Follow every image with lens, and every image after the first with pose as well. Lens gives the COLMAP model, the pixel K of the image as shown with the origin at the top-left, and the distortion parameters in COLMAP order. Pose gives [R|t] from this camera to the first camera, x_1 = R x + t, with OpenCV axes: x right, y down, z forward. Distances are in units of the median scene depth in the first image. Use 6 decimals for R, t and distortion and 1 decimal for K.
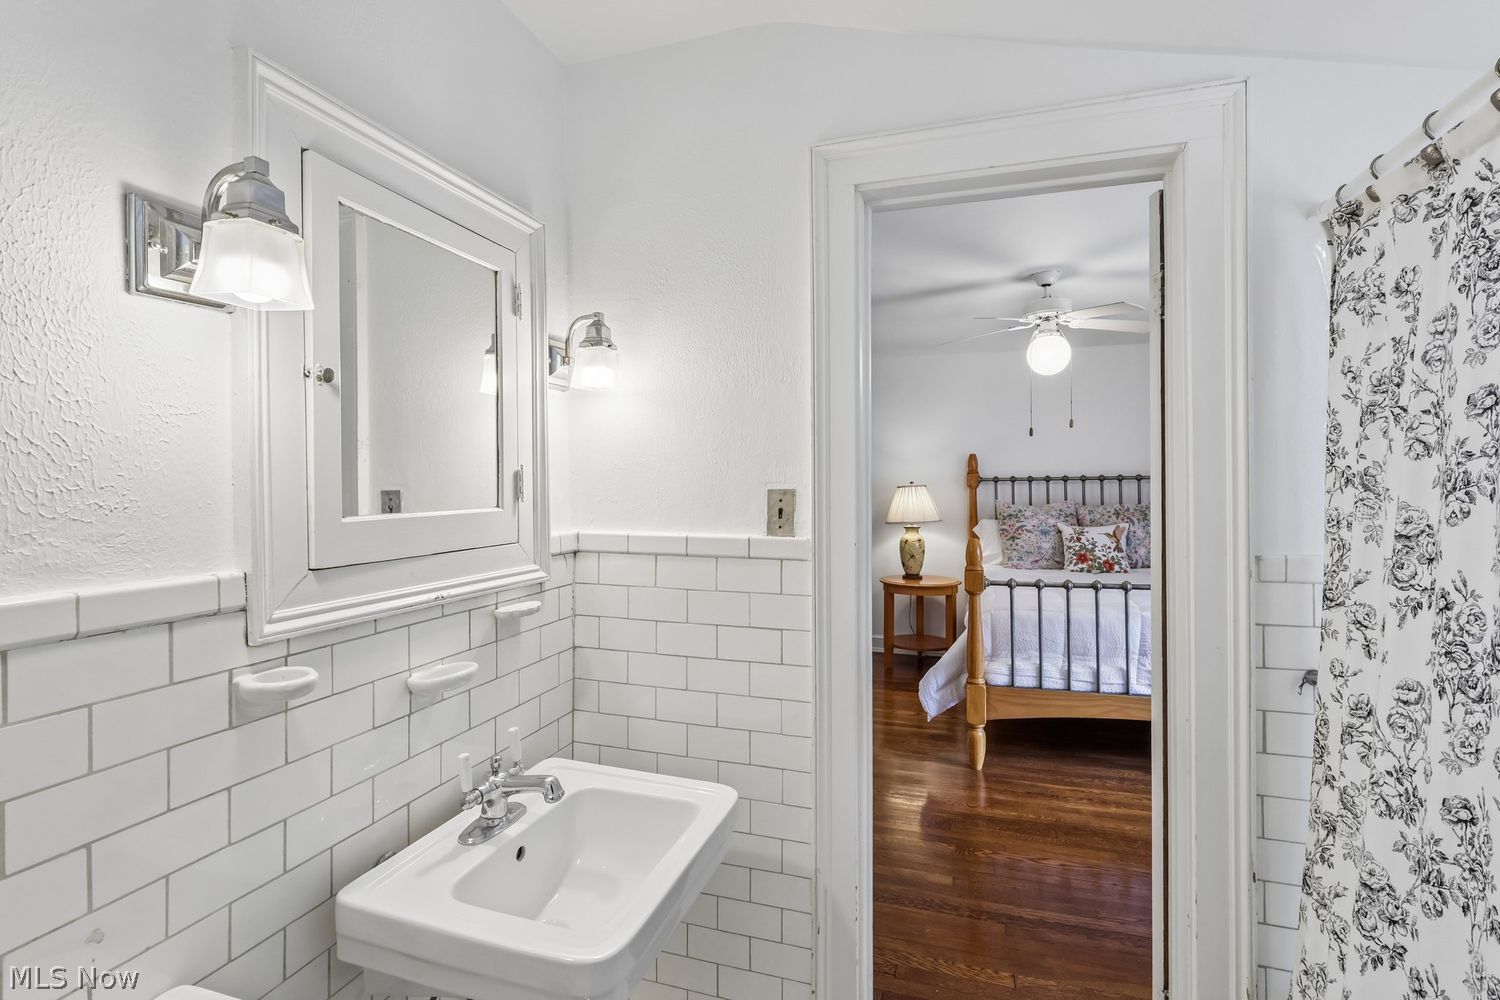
lens RADIAL K [[699.2, 0, 751.2], [0, 699.2, 481.1], [0, 0, 1]] dist [-0.000327, 0.001702]
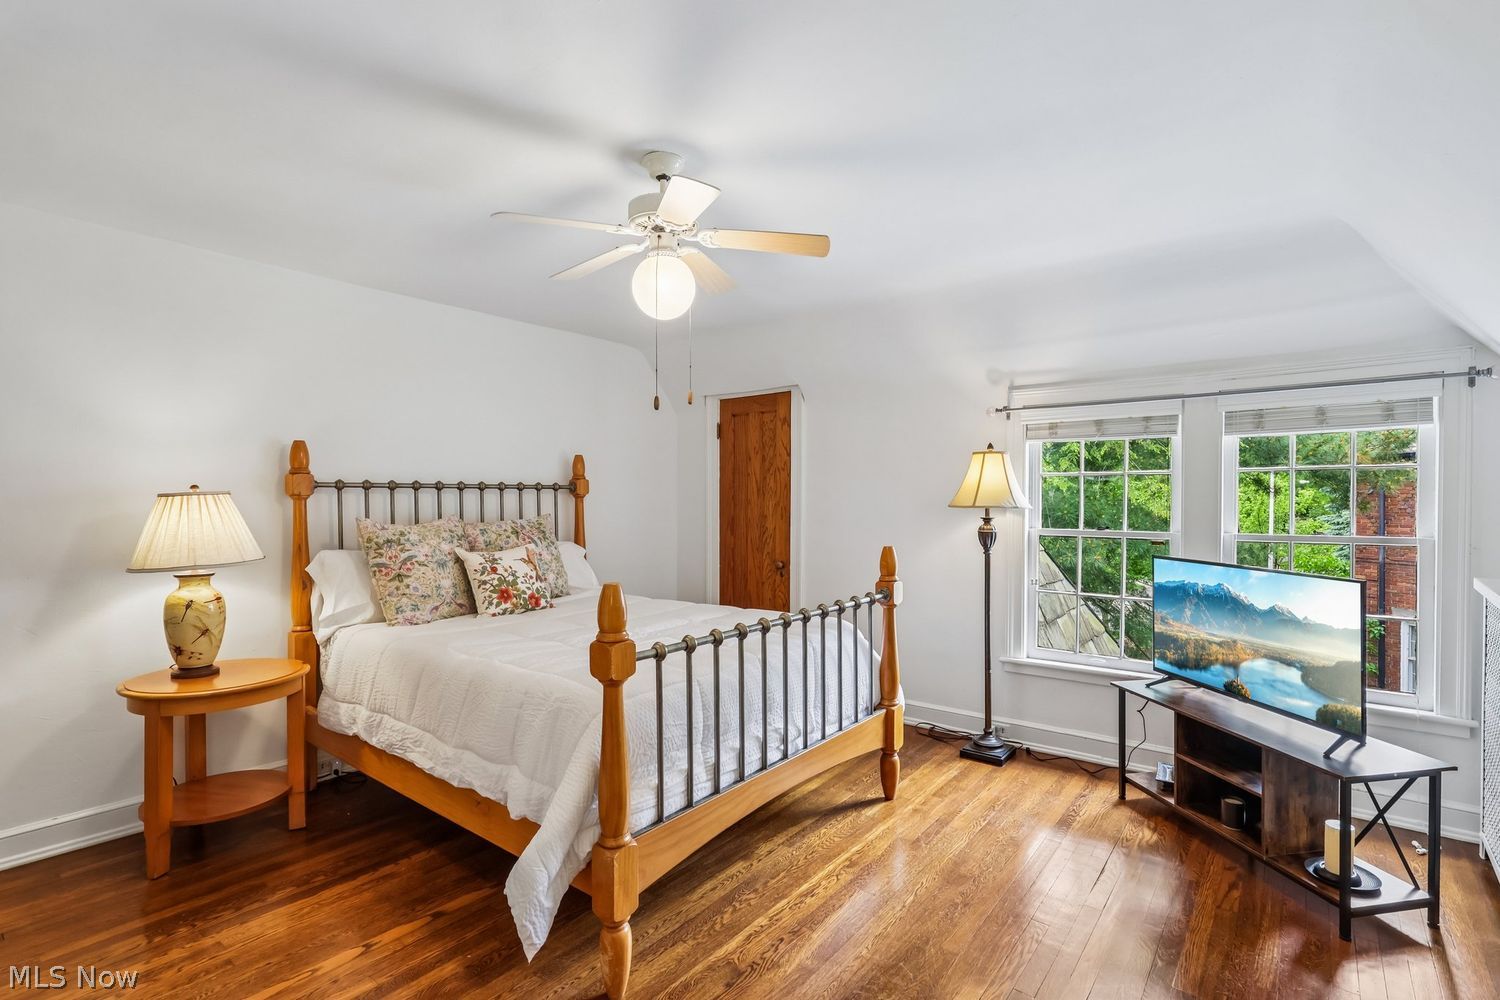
lens RADIAL K [[703.9, 0, 746.5], [0, 703.9, 497.4], [0, 0, 1]] dist [-0.001131, 0.000520]
pose [[0.350056, 0.009758, 0.936678, -0.118429], [-0.008418, 0.999938, -0.007271, 0.011395], [-0.936691, -0.005340, 0.350116, 0.488025]]
